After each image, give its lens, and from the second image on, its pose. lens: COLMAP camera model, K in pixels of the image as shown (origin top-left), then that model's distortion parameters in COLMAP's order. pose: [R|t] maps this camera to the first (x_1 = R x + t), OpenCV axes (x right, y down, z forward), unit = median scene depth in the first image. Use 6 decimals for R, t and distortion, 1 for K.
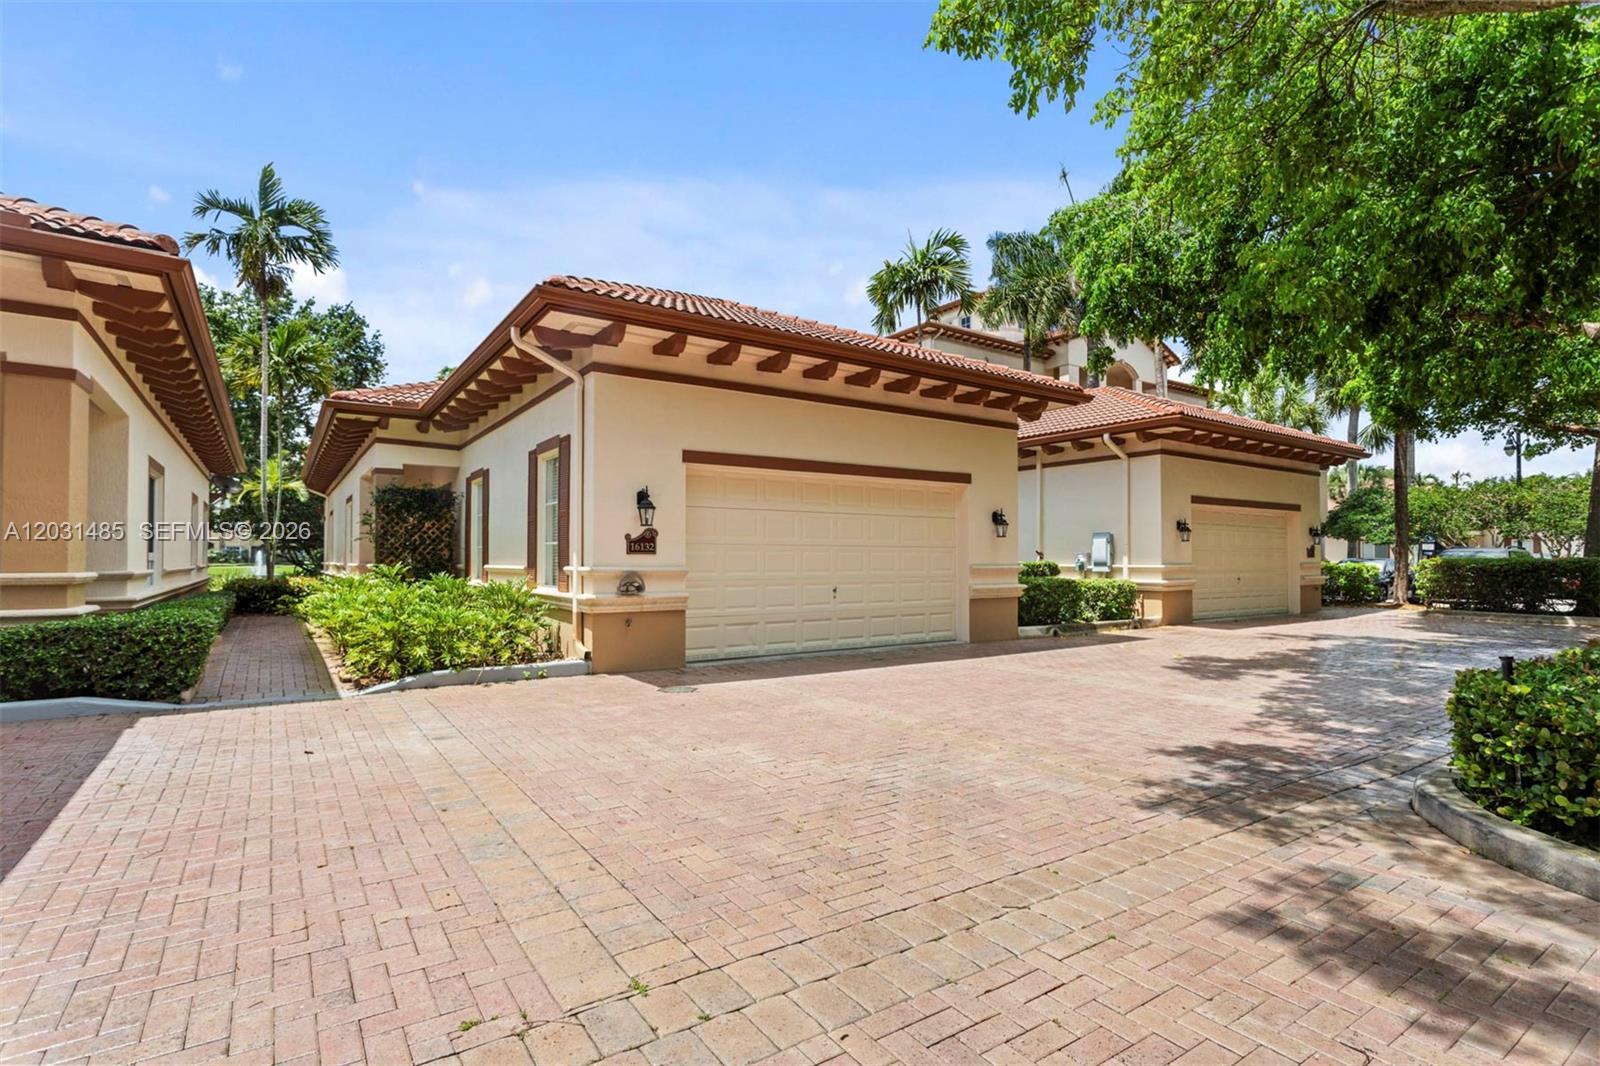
lens RADIAL K [[791.1, 0, 801.5], [0, 791.1, 535.1], [0, 0, 1]] dist [-0.005983, -0.000297]
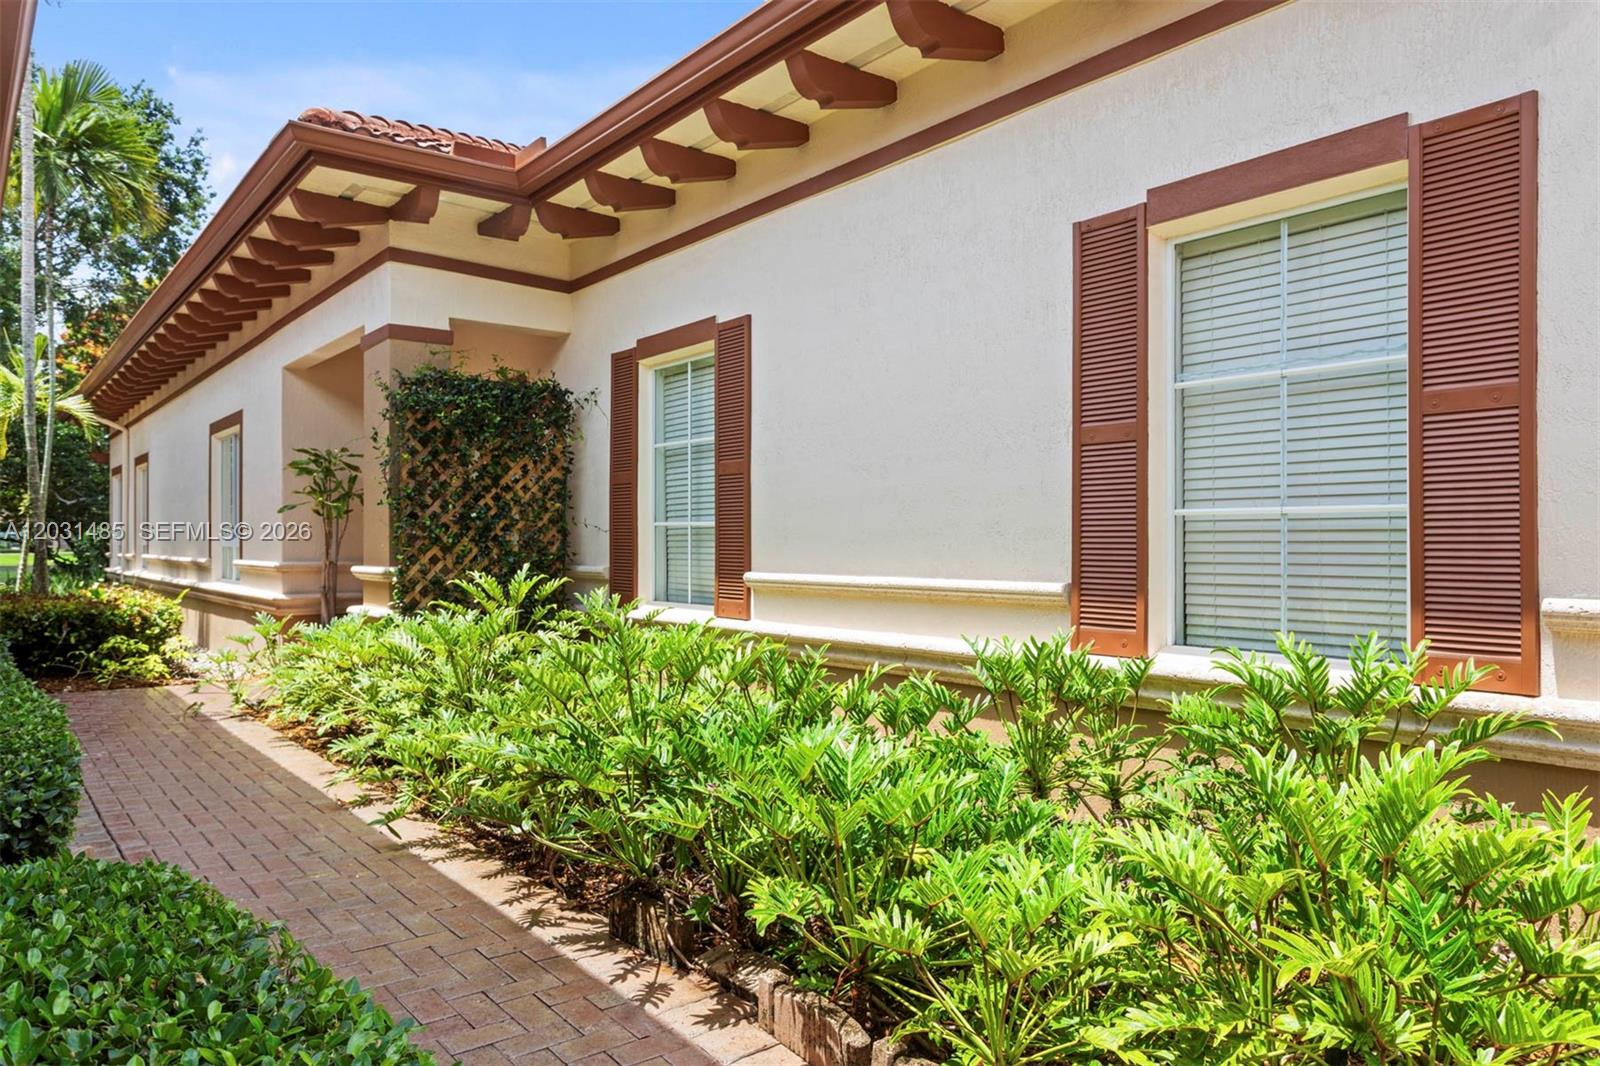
lens RADIAL K [[1087.0, 0, 800.5], [0, 1087.0, 539.0], [0, 0, 1]] dist [0.002981, -0.001745]
pose [[0.997263, -0.001016, 0.073931, -0.368609], [-0.001018, 0.999622, 0.027468, 0.007292], [-0.073931, -0.027469, 0.996885, 0.432055]]
